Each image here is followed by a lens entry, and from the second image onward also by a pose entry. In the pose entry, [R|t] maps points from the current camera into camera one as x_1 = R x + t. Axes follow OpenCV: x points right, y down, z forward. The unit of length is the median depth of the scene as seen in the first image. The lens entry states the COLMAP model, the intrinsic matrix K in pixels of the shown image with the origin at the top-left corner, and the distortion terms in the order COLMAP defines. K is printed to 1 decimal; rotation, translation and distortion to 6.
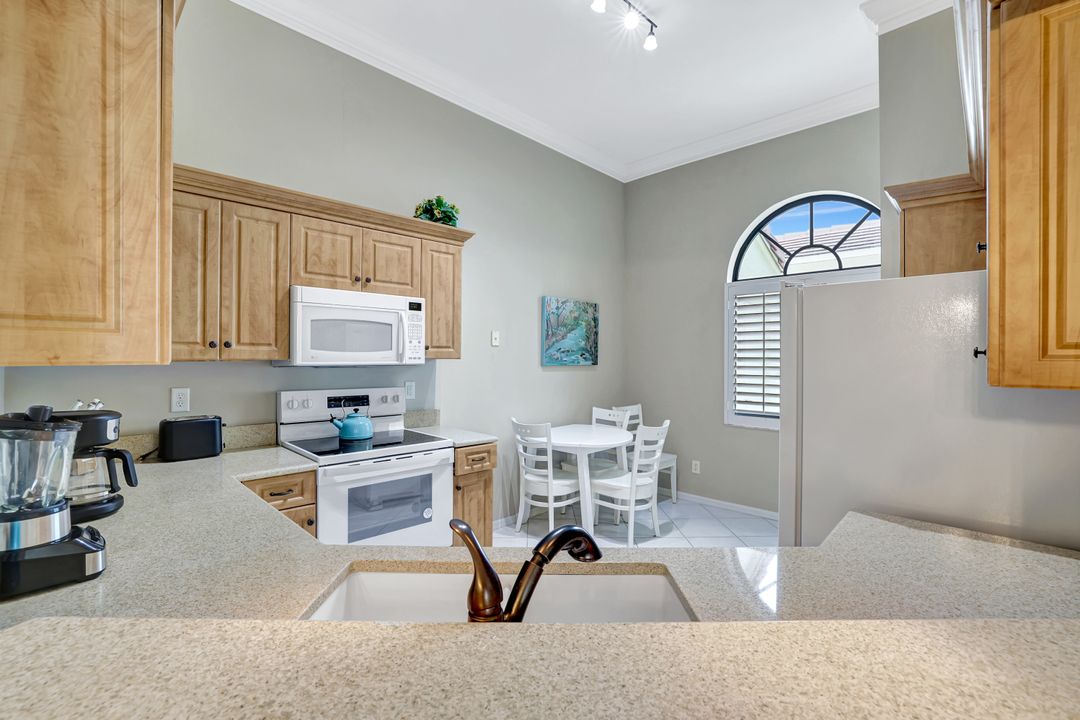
lens RADIAL K [[464.4, 0, 533.5], [0, 464.4, 355.9], [0, 0, 1]] dist [-0.042551, 0.018447]
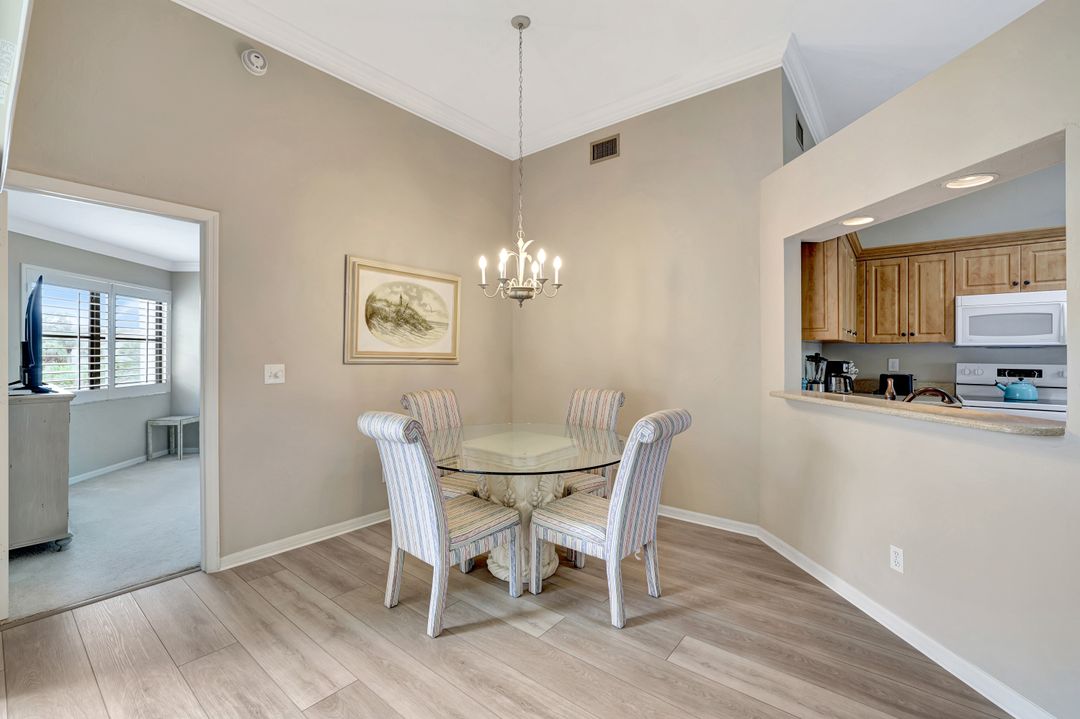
lens RADIAL K [[464.4, 0, 533.5], [0, 464.4, 355.4], [0, 0, 1]] dist [-0.042551, 0.018447]
pose [[0.092678, 0.002008, -0.995694, 0.923797], [0.001156, 0.999997, 0.002124, 0.049718], [0.995695, -0.001347, 0.092676, -0.626852]]
